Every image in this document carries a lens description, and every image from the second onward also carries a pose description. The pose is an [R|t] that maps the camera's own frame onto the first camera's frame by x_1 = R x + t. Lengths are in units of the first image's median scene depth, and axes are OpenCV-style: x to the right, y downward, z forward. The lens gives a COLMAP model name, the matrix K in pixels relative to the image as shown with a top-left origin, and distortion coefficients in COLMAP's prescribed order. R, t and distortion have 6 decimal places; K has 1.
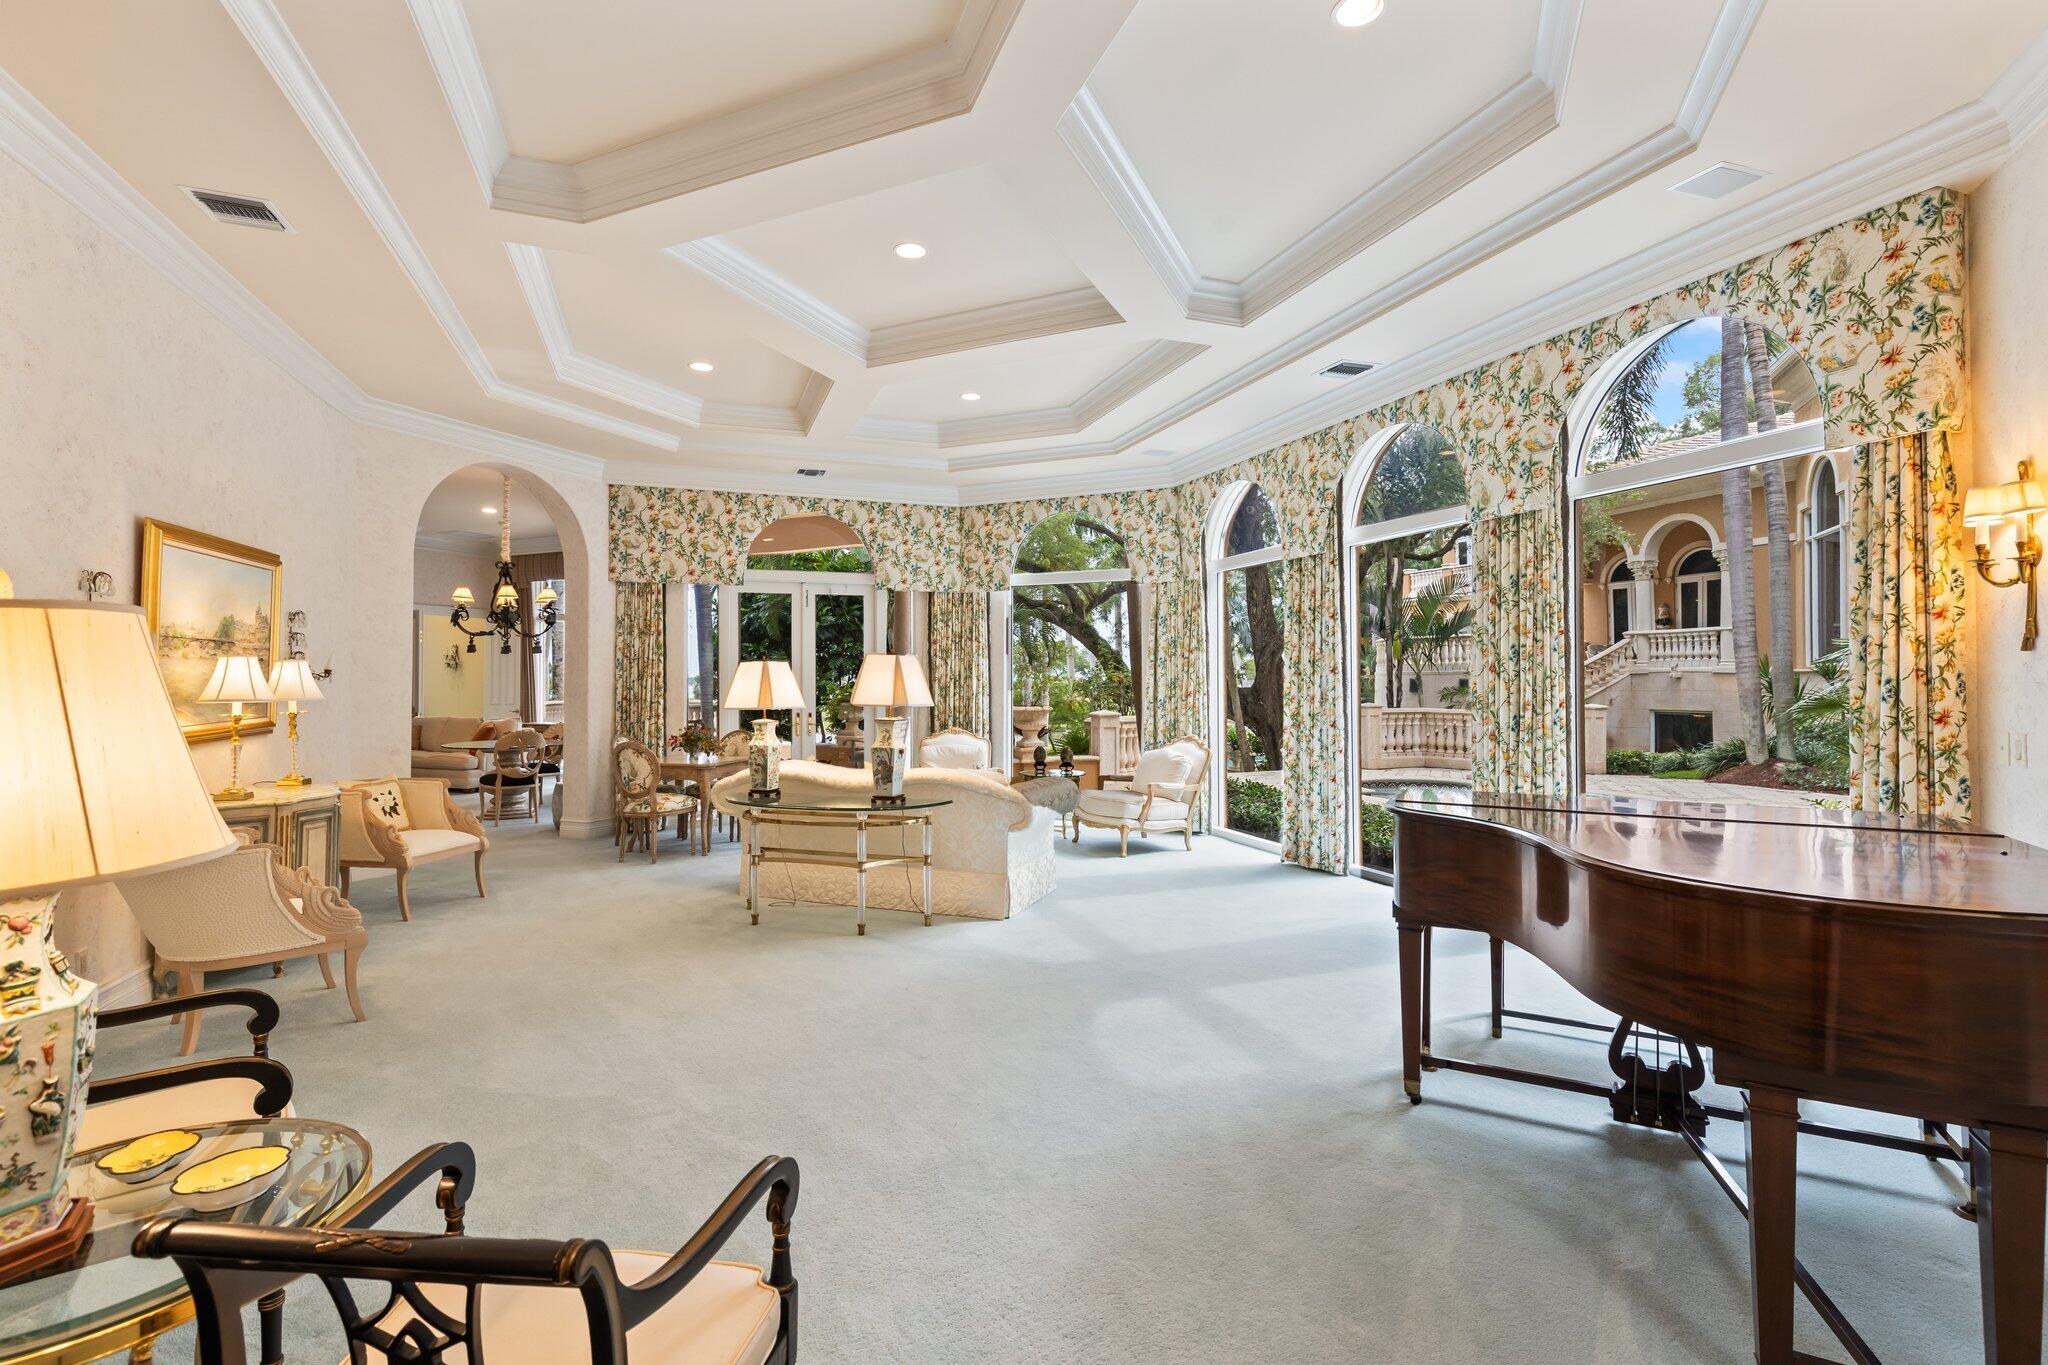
lens RADIAL K [[919.2, 0, 1026.5], [0, 919.2, 670.0], [0, 0, 1]] dist [-0.001931, -0.000365]
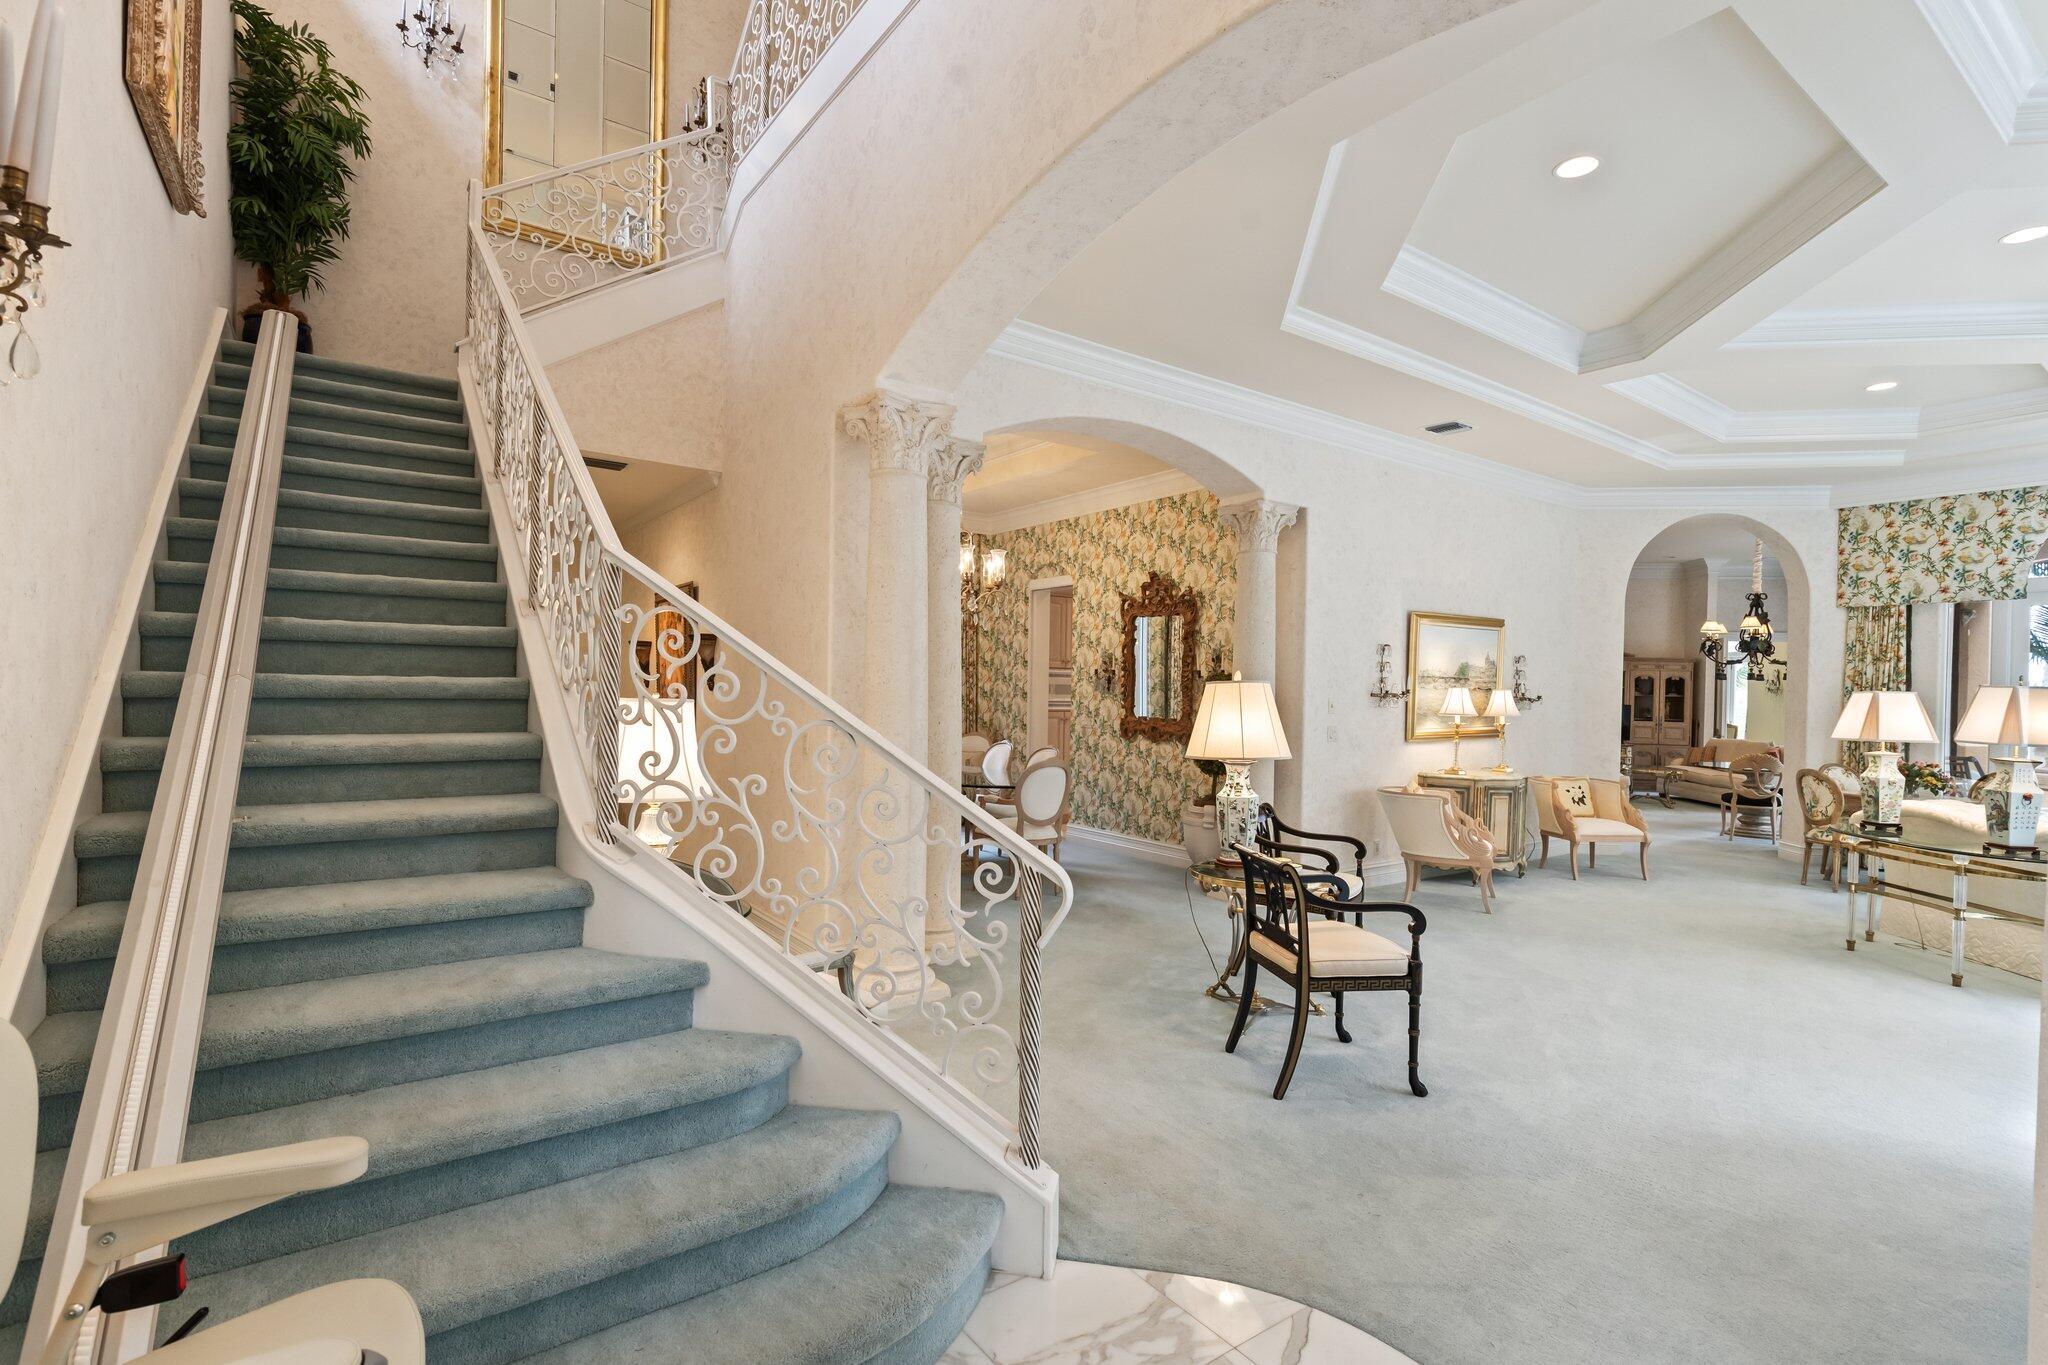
lens RADIAL K [[919.2, 0, 1021.6], [0, 919.2, 688.3], [0, 0, 1]] dist [-0.001931, -0.000365]
pose [[0.254869, 0.004528, -0.966965, 0.429992], [-0.007766, 0.999966, 0.002636, -0.009793], [0.966944, 0.006838, 0.254896, -0.146139]]
